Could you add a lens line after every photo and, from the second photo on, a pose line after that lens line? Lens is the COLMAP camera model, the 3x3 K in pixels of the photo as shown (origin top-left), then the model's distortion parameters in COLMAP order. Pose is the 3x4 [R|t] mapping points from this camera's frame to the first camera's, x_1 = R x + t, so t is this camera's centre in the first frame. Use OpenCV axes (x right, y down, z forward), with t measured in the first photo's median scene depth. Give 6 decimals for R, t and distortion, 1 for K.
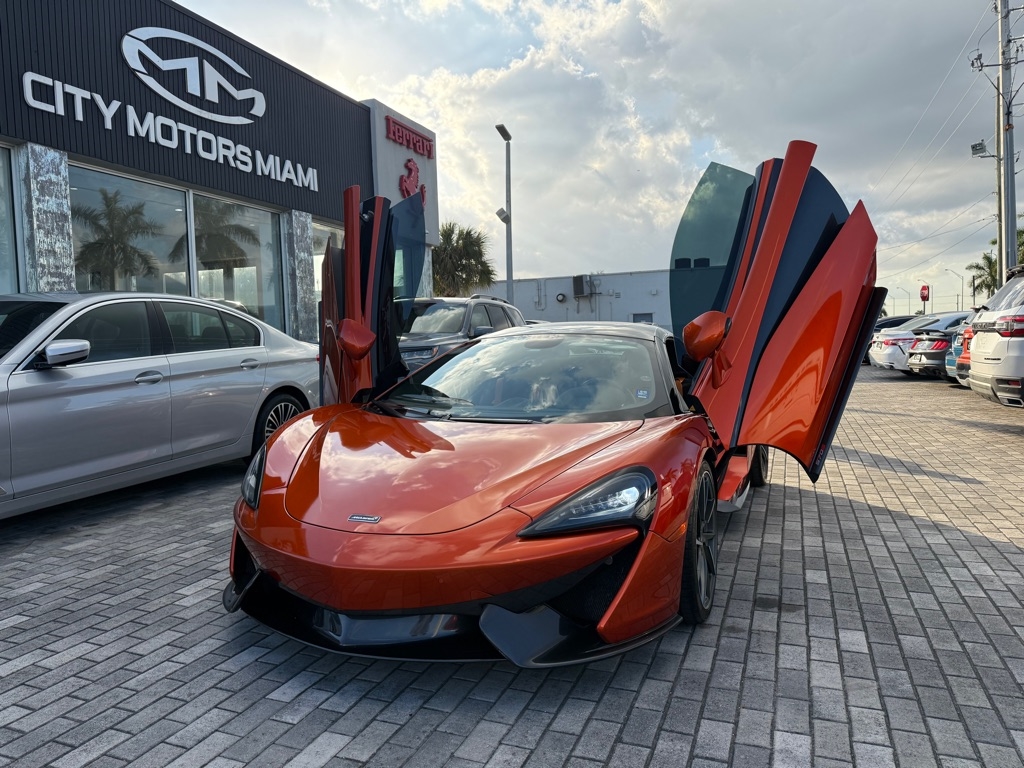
lens RADIAL K [[729.3, 0, 517.3], [0, 729.3, 382.9], [0, 0, 1]] dist [0.042528, -0.056240]
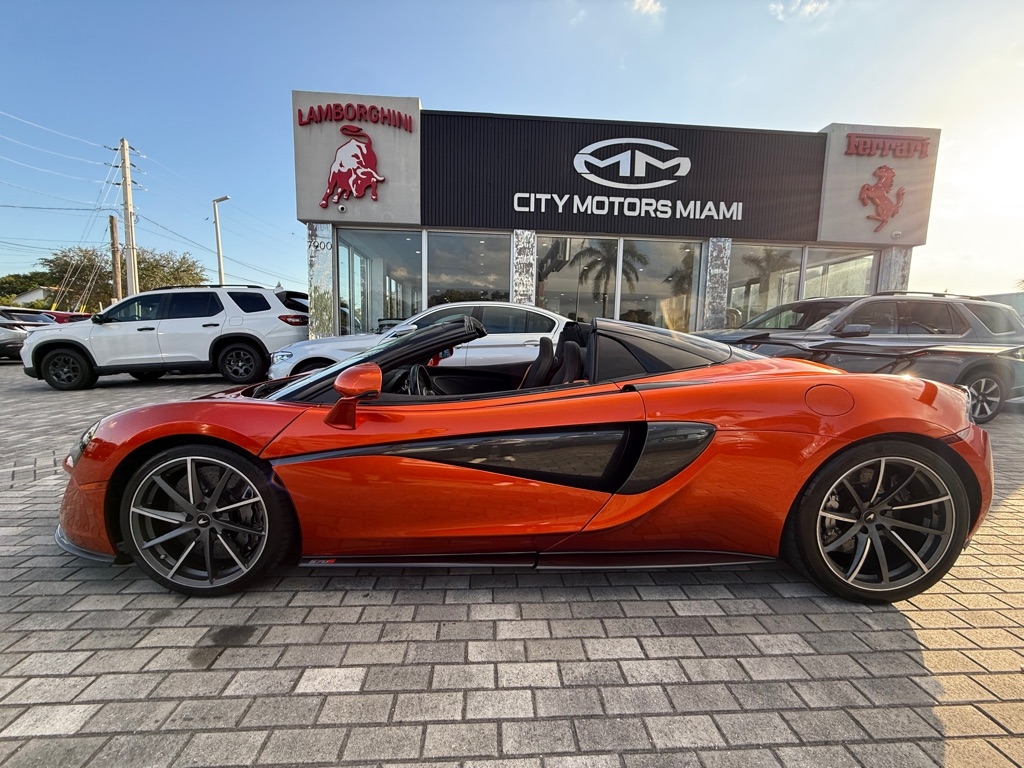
lens RADIAL K [[409.0, 0, 508.9], [0, 409.0, 385.8], [0, 0, 1]] dist [0.000224, 0.000190]
pose [[0.402921, 0.144241, -0.903797, 0.371475], [-0.085230, 0.989125, 0.119863, -0.029914], [0.911258, 0.028735, 0.410833, 0.474019]]
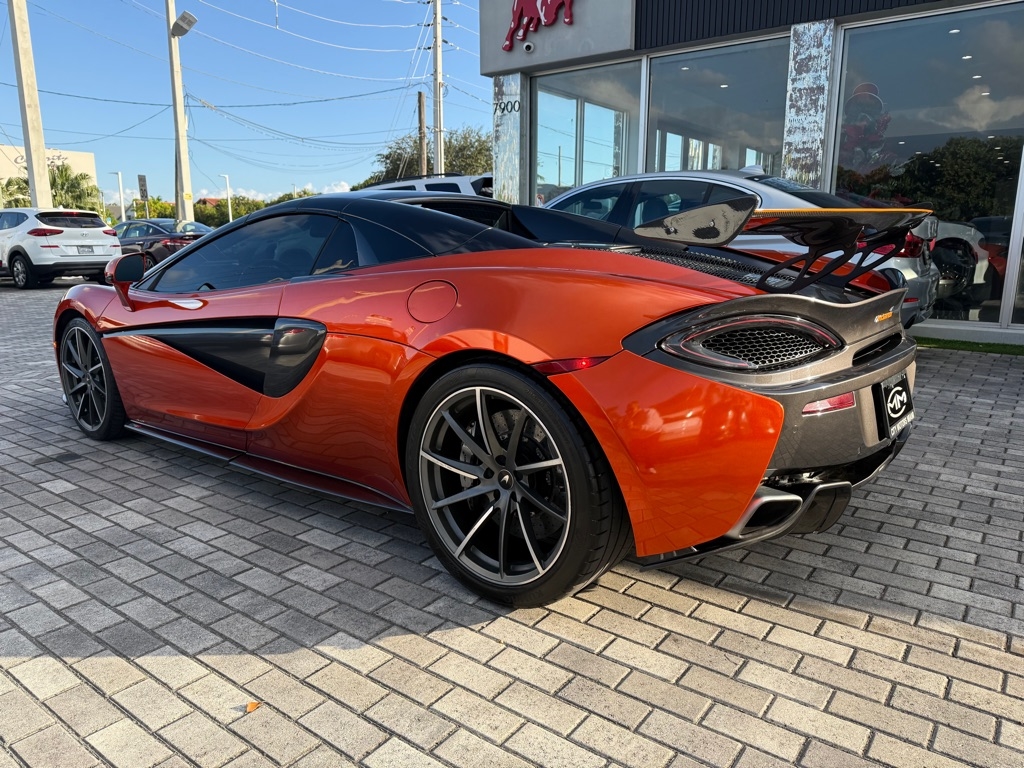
lens RADIAL K [[726.4, 0, 513.0], [0, 726.4, 394.4], [0, 0, 1]] dist [0.037803, -0.051649]
pose [[-0.283706, 0.228817, -0.931211, 0.512001], [-0.047539, 0.966562, 0.251987, -0.048788], [0.957732, 0.115759, -0.263342, 0.848420]]
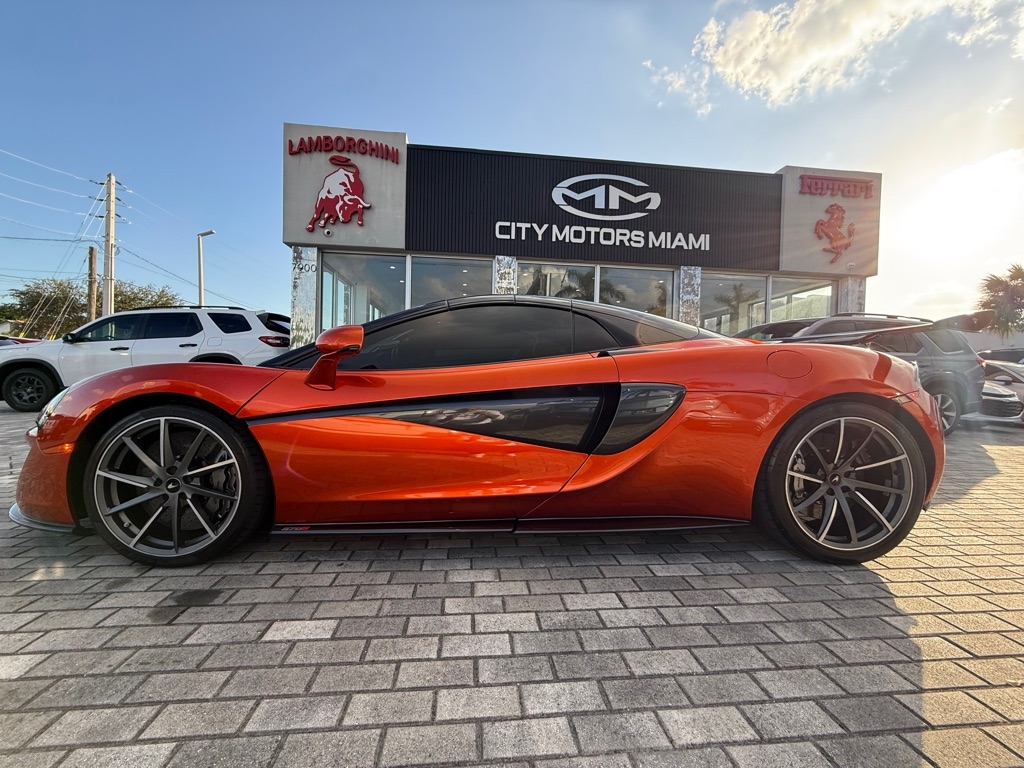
lens RADIAL K [[409.0, 0, 508.9], [0, 409.0, 385.8], [0, 0, 1]] dist [0.000224, 0.000190]
pose [[0.441256, 0.061414, -0.895277, 0.383278], [-0.087031, 0.995881, 0.025420, 0.011713], [0.893151, 0.066700, 0.444784, 0.475163]]
